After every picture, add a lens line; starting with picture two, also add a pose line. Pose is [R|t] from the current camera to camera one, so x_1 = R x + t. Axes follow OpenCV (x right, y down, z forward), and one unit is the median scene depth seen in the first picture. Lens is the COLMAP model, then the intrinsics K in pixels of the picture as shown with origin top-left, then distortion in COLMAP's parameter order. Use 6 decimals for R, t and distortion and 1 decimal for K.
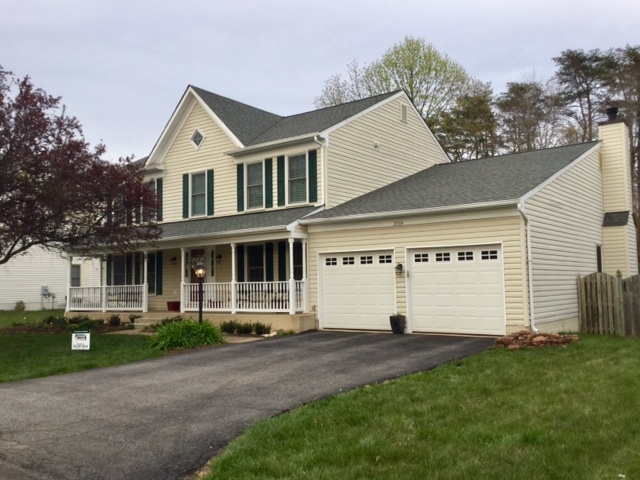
lens RADIAL K [[608.5, 0, 320.0], [0, 608.5, 240.0], [0, 0, 1]] dist [-0.013452, -0.013076]
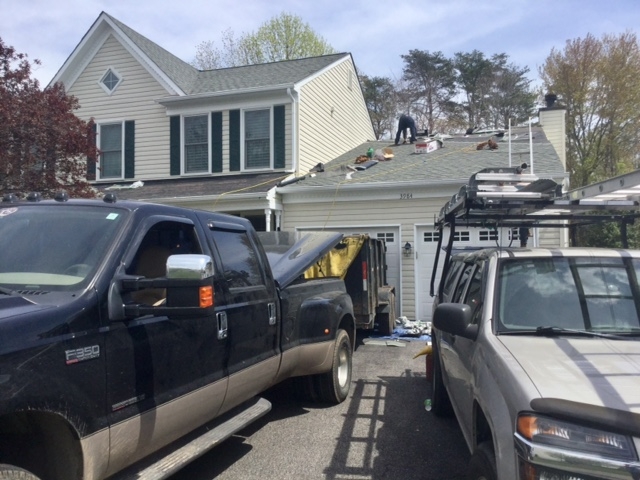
lens RADIAL K [[580.4, 0, 333.3], [0, 580.4, 239.4], [0, 0, 1]] dist [0.000695, -0.019911]
pose [[0.941920, 0.021799, 0.335129, -0.196147], [-0.030886, 0.999285, 0.021808, 0.015342], [-0.334414, -0.030892, 0.941920, 0.208818]]
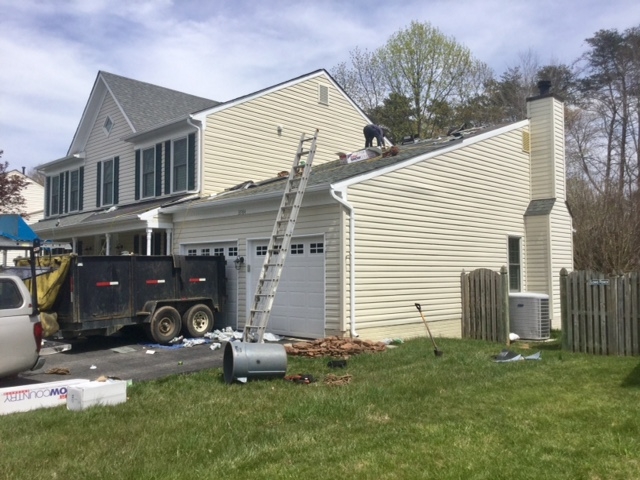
lens RADIAL K [[580.4, 0, 333.3], [0, 580.4, 239.4], [0, 0, 1]] dist [0.000695, -0.019911]
pose [[0.993471, 0.004300, -0.114001, 0.292368], [-0.002198, 0.999825, 0.018565, -0.002668], [0.114060, -0.018193, 0.993307, 0.128255]]
